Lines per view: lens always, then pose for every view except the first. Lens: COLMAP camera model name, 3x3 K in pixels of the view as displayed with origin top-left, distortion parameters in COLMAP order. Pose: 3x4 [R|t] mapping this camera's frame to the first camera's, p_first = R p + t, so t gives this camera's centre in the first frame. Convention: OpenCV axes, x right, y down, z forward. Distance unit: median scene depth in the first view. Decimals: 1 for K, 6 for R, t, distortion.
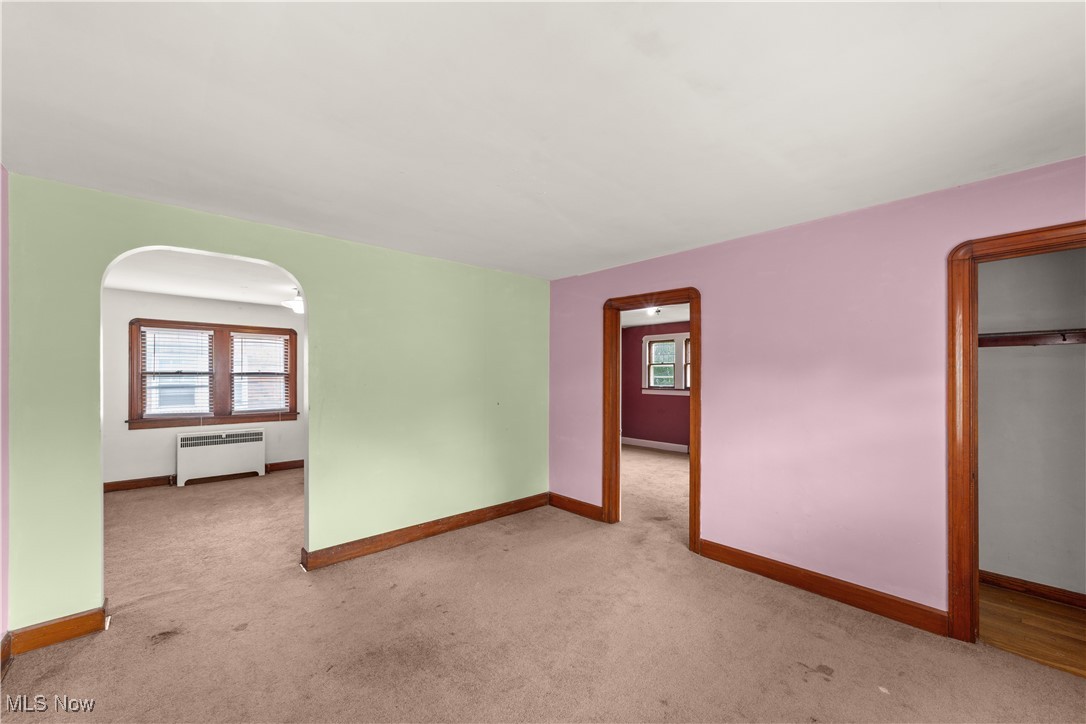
lens RADIAL K [[415.0, 0, 538.4], [0, 415.0, 378.0], [0, 0, 1]] dist [0.001087, 0.000242]
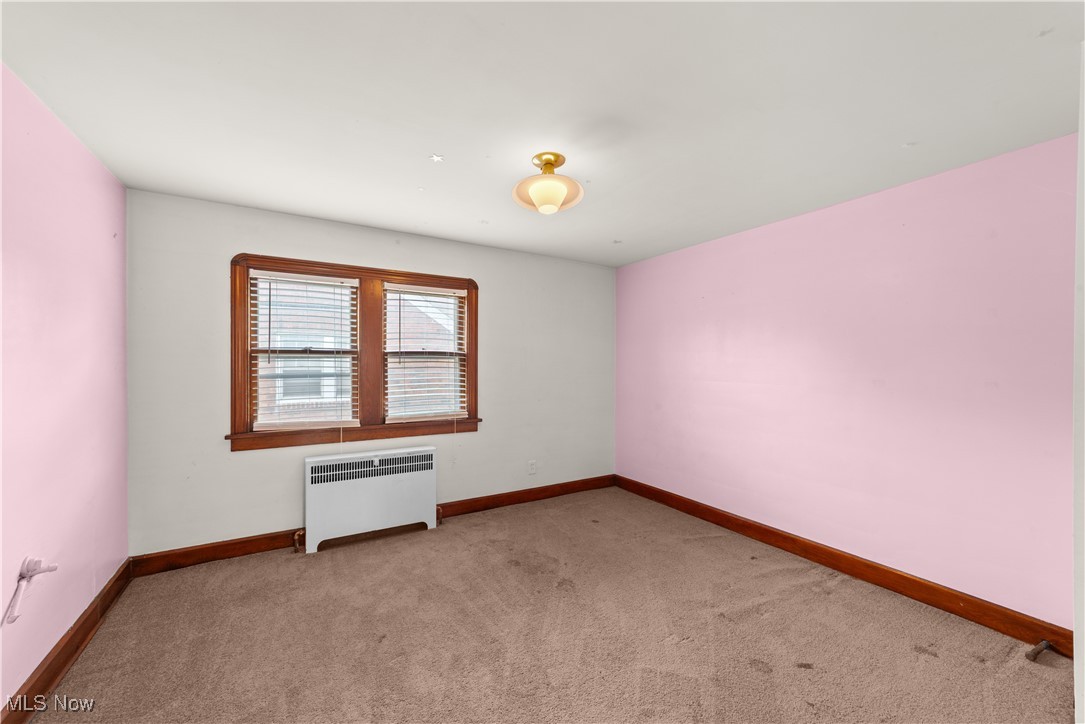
lens RADIAL K [[419.8, 0, 543.1], [0, 419.8, 367.4], [0, 0, 1]] dist [-0.013625, 0.008002]
pose [[0.982058, 0.004594, -0.188523, -0.424704], [-0.002924, 0.999954, 0.009134, 0.003684], [0.188557, -0.008419, 0.982026, 0.479979]]
